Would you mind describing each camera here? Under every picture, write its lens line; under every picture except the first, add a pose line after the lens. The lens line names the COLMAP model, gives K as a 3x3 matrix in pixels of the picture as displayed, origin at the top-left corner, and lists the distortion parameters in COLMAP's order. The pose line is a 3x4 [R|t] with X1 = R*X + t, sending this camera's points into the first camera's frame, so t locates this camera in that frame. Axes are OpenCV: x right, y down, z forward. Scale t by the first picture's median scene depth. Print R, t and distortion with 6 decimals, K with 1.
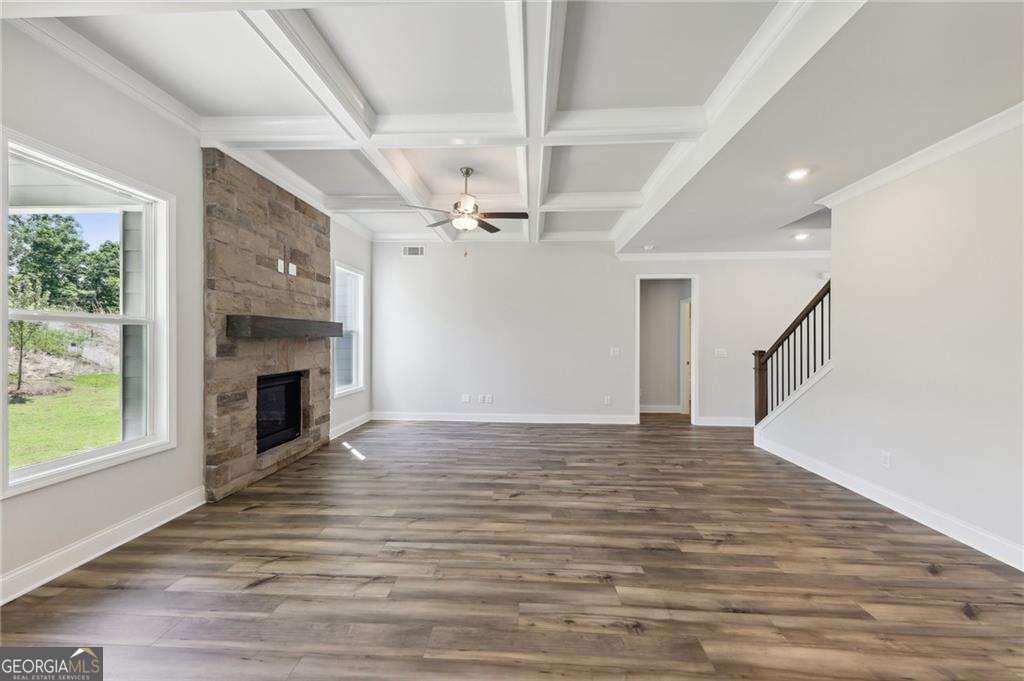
lens RADIAL K [[377.8, 0, 507.8], [0, 377.8, 340.4], [0, 0, 1]] dist [0.018025, -0.002054]
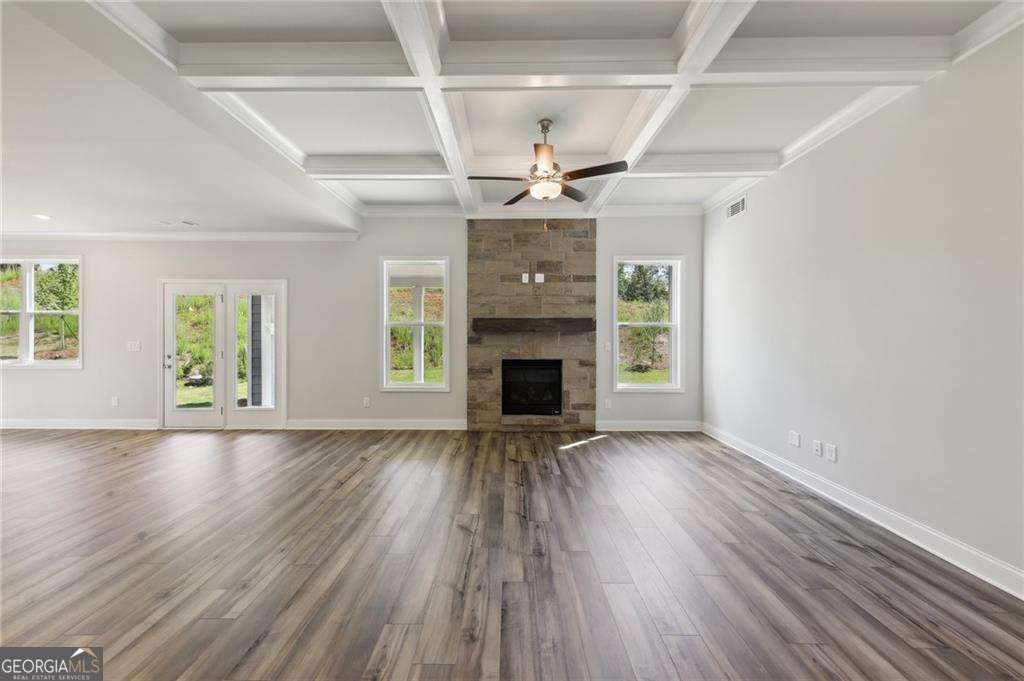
lens RADIAL K [[358.2, 0, 506.9], [0, 358.2, 335.4], [0, 0, 1]] dist [0.004880, -0.000877]
pose [[0.056708, 0.003140, -0.998386, 0.700801], [-0.004262, 0.999987, 0.002903, 0.000256], [0.998382, 0.004090, 0.056720, 0.945179]]
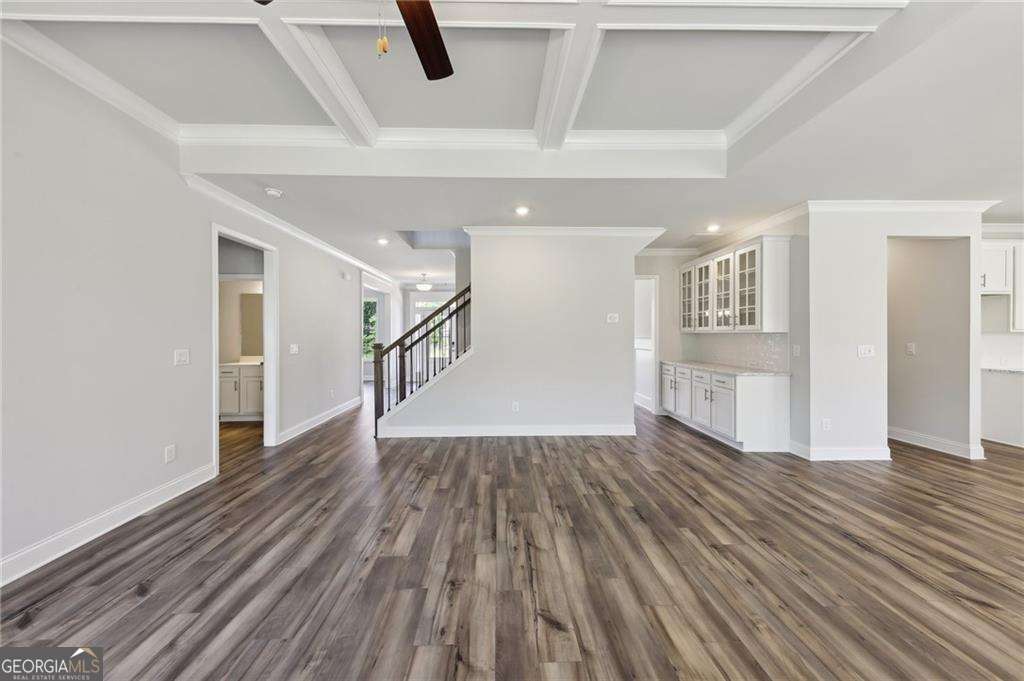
lens RADIAL K [[358.2, 0, 503.0], [0, 358.2, 354.6], [0, 0, 1]] dist [0.004880, -0.000877]
pose [[-0.075106, -0.064623, 0.995079, -0.411562], [0.004942, 0.997862, 0.065176, -0.003399], [-0.997163, 0.009813, -0.074626, 1.000090]]
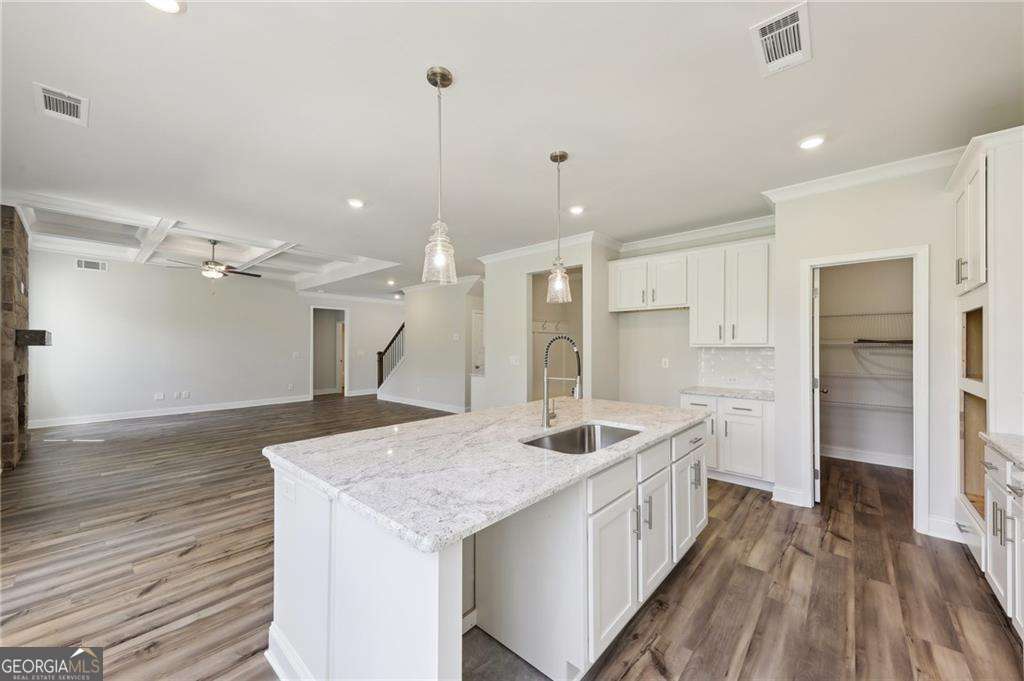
lens RADIAL K [[377.8, 0, 513.3], [0, 377.8, 344.5], [0, 0, 1]] dist [0.018025, -0.002054]
pose [[0.614384, -0.000162, 0.789007, -0.643614], [0.005045, 0.999980, -0.003724, -0.000450], [-0.788991, 0.006268, 0.614372, -1.045038]]
